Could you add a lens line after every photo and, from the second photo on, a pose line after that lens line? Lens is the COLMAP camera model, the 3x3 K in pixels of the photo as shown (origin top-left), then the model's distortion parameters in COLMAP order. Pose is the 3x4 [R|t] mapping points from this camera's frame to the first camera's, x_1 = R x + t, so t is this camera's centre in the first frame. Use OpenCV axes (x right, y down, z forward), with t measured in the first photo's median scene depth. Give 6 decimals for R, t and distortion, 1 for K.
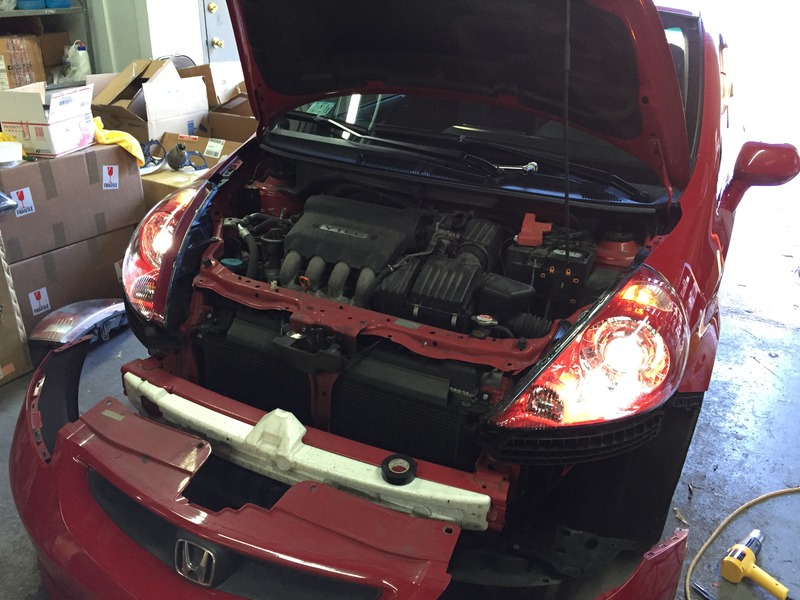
lens RADIAL K [[675.6, 0, 400.4], [0, 675.6, 299.2], [0, 0, 1]] dist [0.046103, -0.052630]
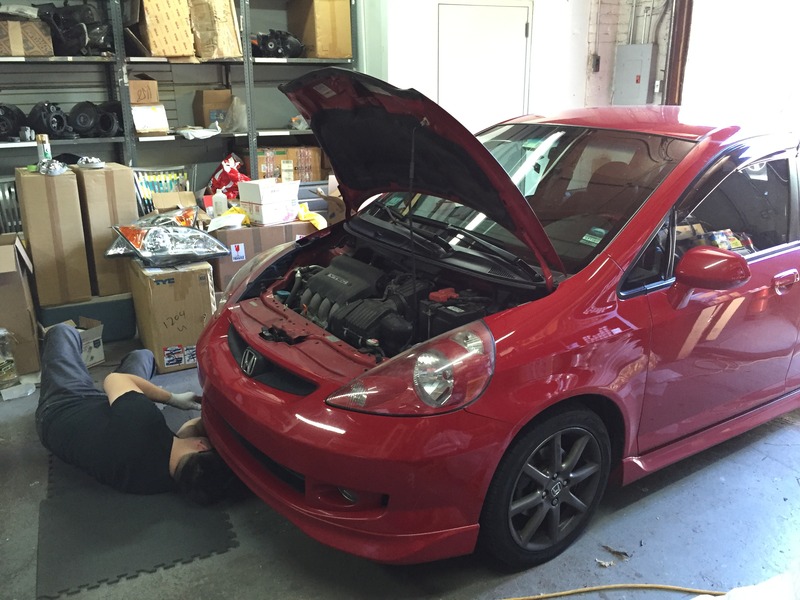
lens RADIAL K [[675.6, 0, 398.7], [0, 675.6, 295.2], [0, 0, 1]] dist [0.046103, -0.052630]
pose [[0.872781, 0.116368, -0.474037, 0.751527], [-0.186050, 0.977161, -0.102674, 0.061995], [0.451263, 0.177807, 0.874498, -0.230261]]
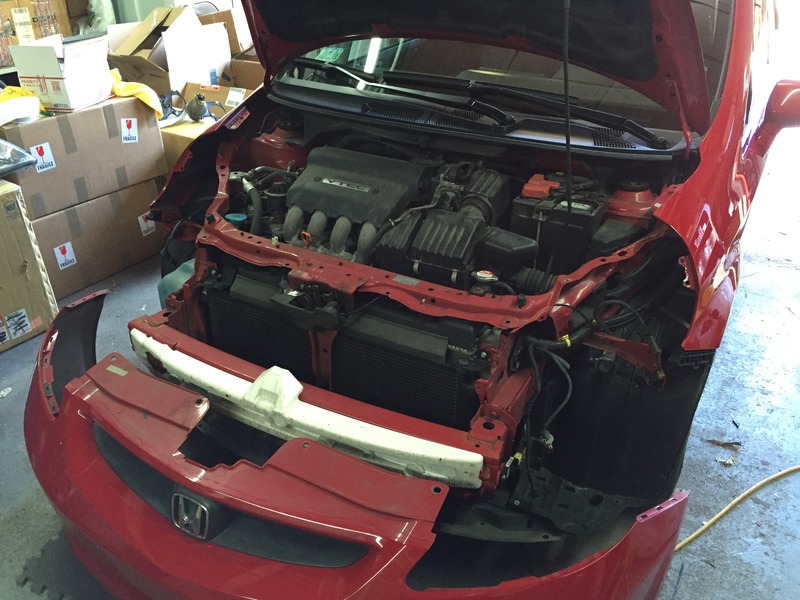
lens RADIAL K [[675.6, 0, 400.2], [0, 675.6, 301.4], [0, 0, 1]] dist [0.046103, -0.052630]
pose [[0.997837, -0.003236, -0.065651, 0.059526], [0.008535, 0.996711, 0.080591, -0.010824], [0.065174, -0.080977, 0.994583, 0.020509]]
